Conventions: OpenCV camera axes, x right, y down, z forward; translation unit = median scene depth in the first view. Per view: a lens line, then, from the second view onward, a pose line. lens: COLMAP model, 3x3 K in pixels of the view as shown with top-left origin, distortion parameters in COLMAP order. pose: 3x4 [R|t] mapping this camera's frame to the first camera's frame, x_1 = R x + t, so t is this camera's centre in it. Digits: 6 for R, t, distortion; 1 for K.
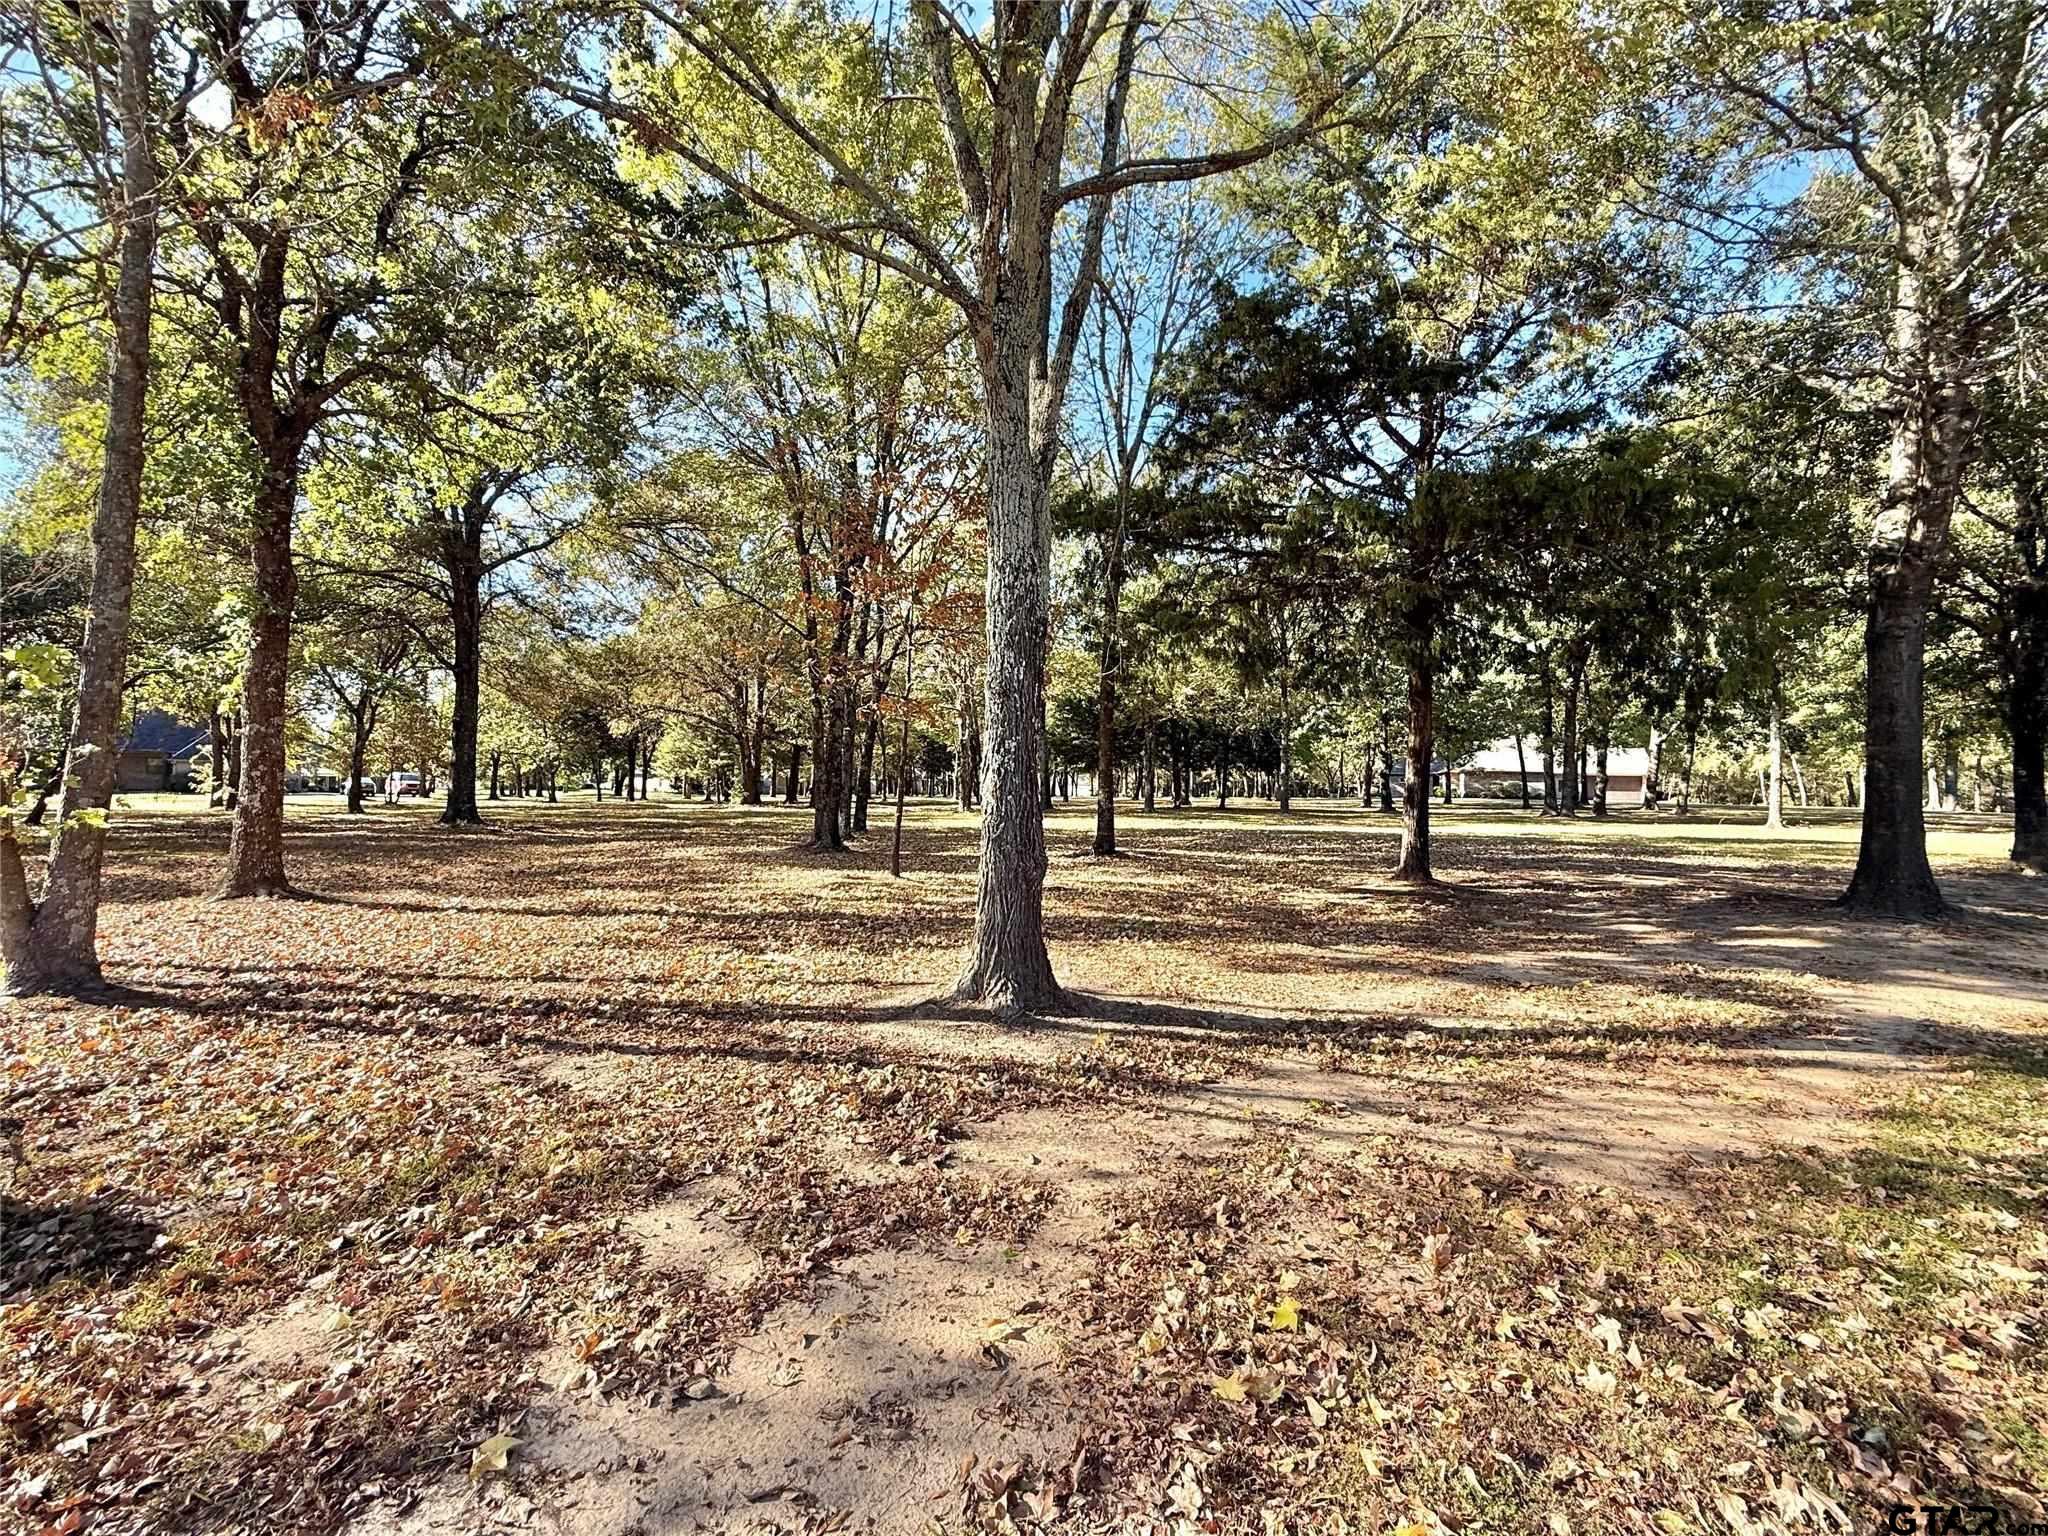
lens RADIAL K [[873.1, 0, 1024.0], [0, 873.1, 768.0], [0, 0, 1]] dist [-0.000796, 0.000434]
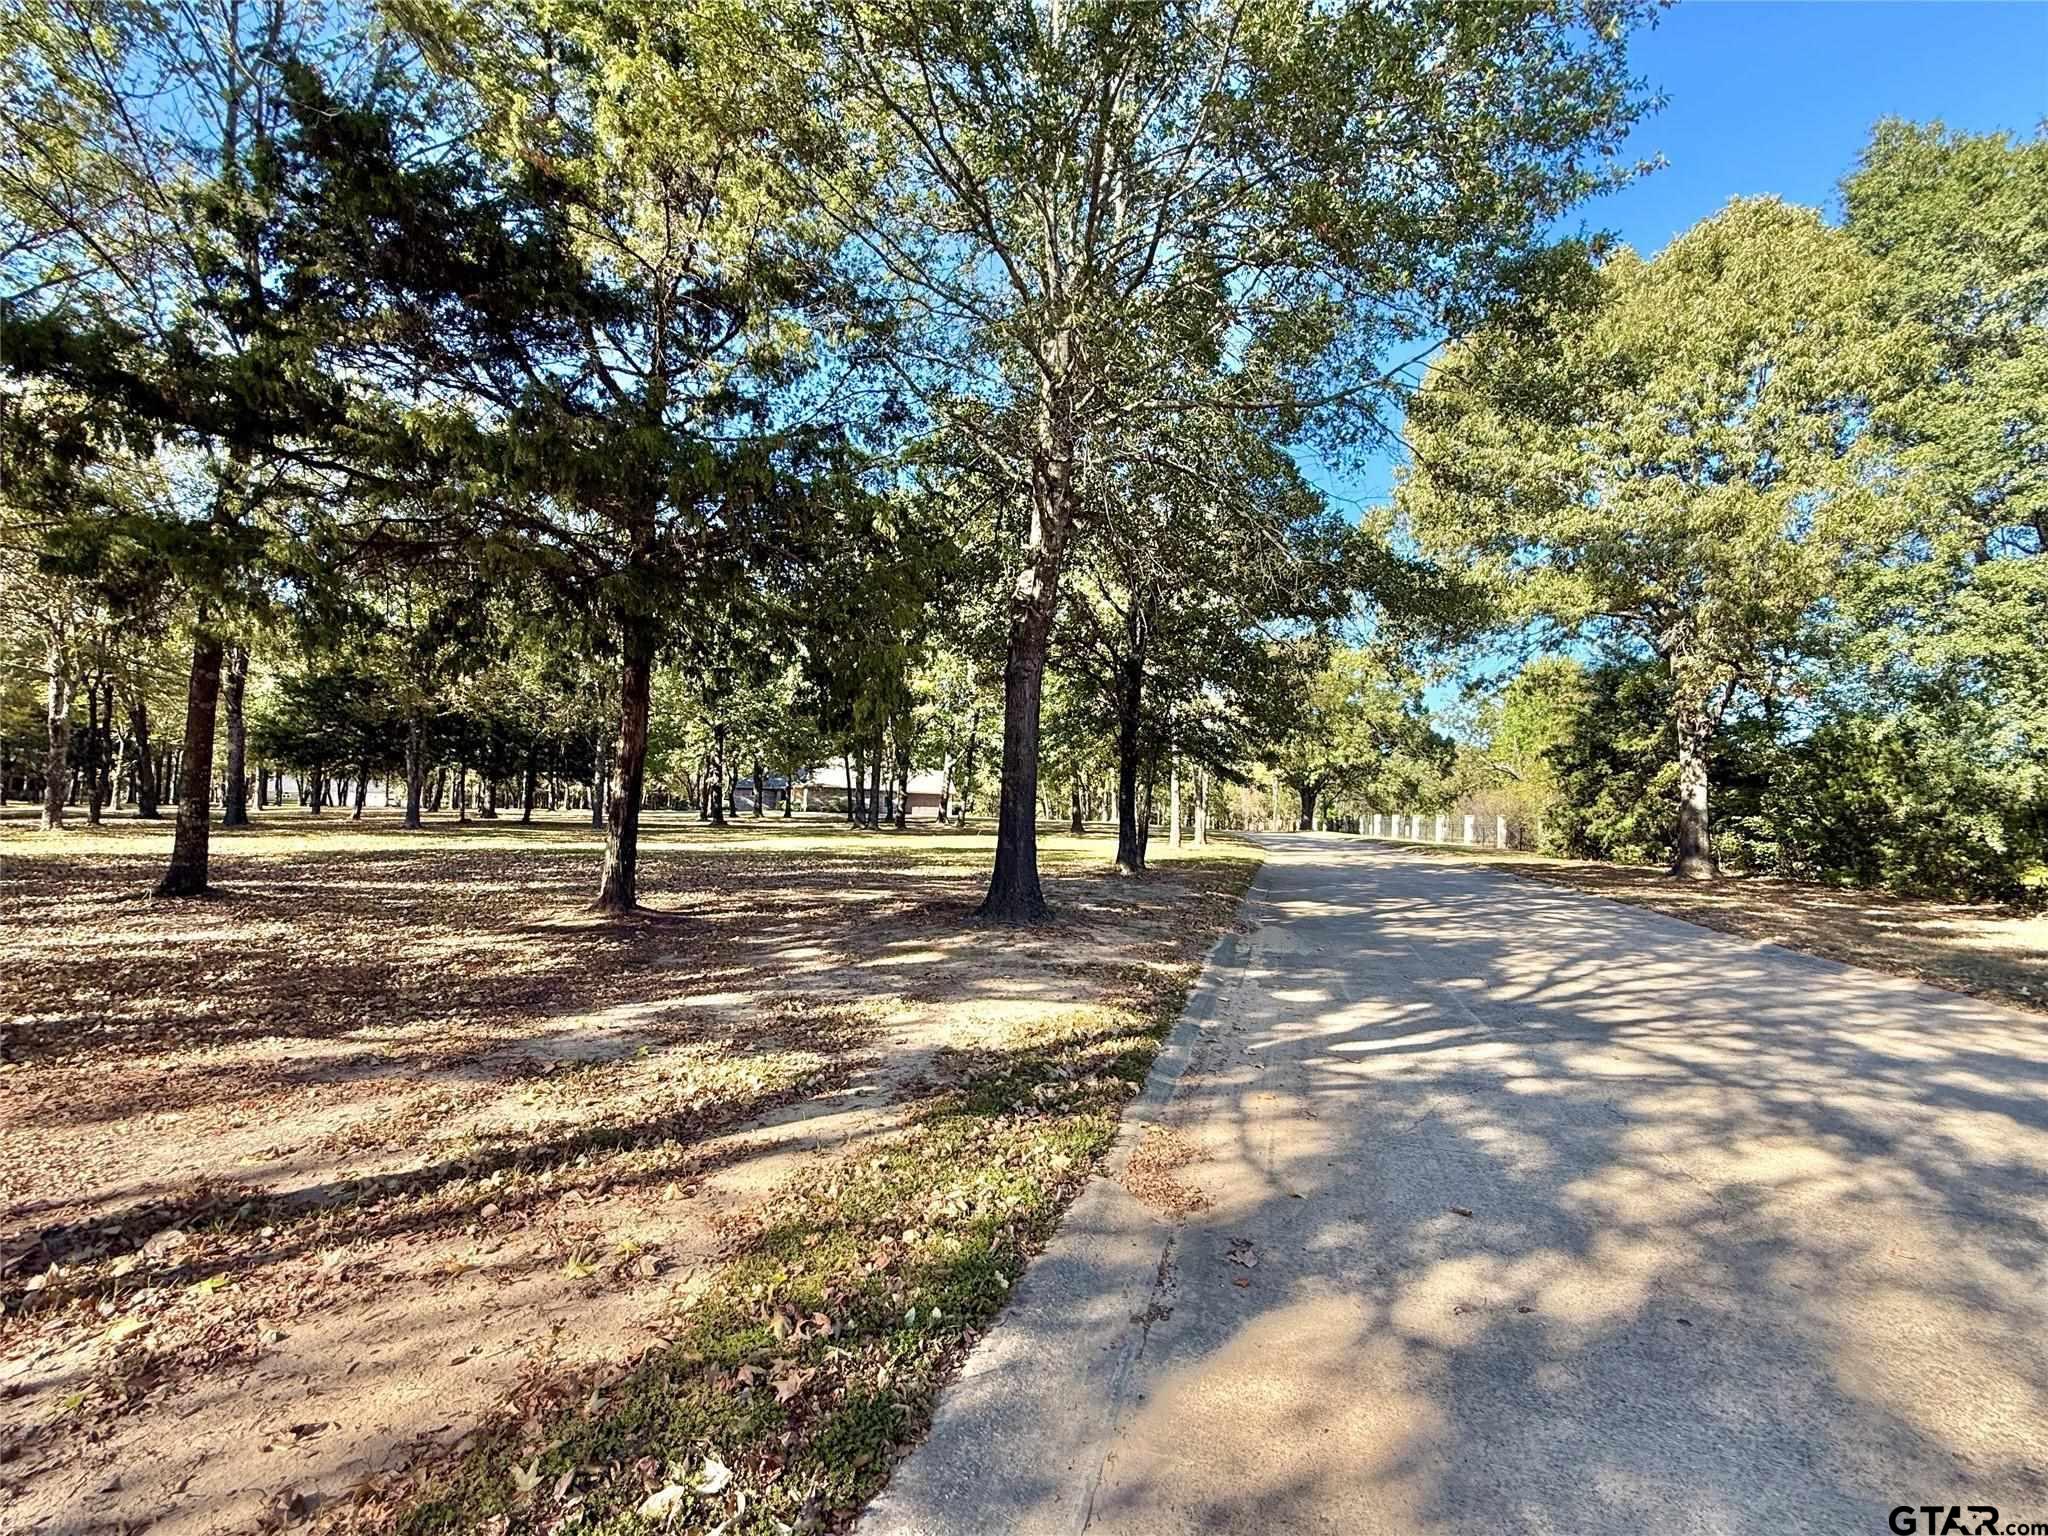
lens RADIAL K [[872.6, 0, 1029.9], [0, 872.6, 769.1], [0, 0, 1]] dist [0.000677, 0.000292]
pose [[0.766620, 0.037447, 0.641008, 0.171308], [-0.028841, 0.999299, -0.023886, -0.000794], [-0.641453, -0.000175, 0.767162, 0.068753]]
